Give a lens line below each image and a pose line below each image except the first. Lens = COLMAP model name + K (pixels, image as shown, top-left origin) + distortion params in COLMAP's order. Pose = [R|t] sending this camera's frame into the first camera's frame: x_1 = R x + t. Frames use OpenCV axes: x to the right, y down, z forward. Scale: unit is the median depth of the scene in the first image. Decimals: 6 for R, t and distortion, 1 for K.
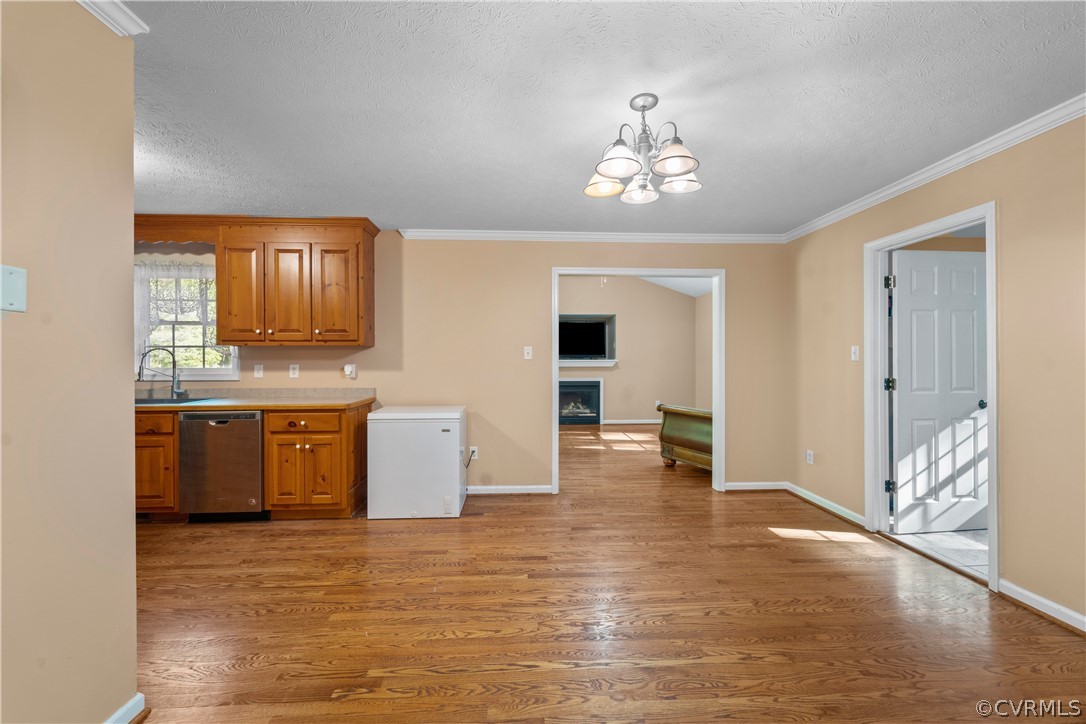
lens RADIAL K [[437.3, 0, 544.9], [0, 437.3, 360.4], [0, 0, 1]] dist [0.004044, -0.001580]
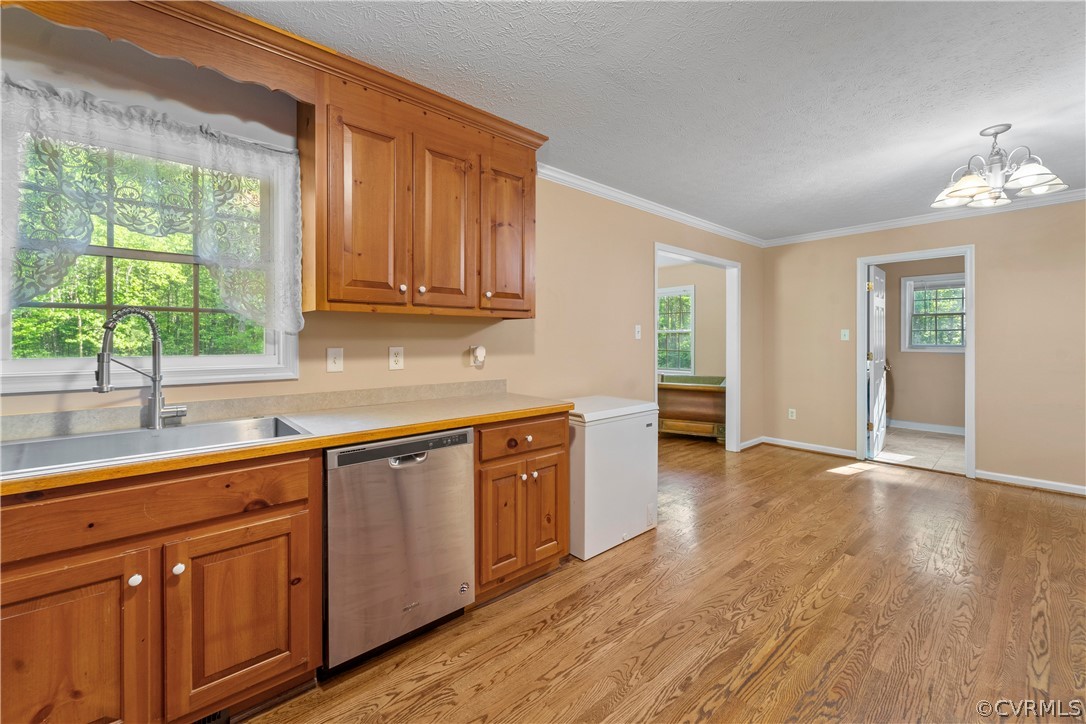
lens RADIAL K [[437.3, 0, 550.7], [0, 437.3, 344.8], [0, 0, 1]] dist [0.004044, -0.001580]
pose [[0.788745, -0.005348, 0.614698, -0.909218], [0.002369, 0.999981, 0.005660, 0.003970], [-0.614716, -0.003008, 0.788743, 0.478882]]
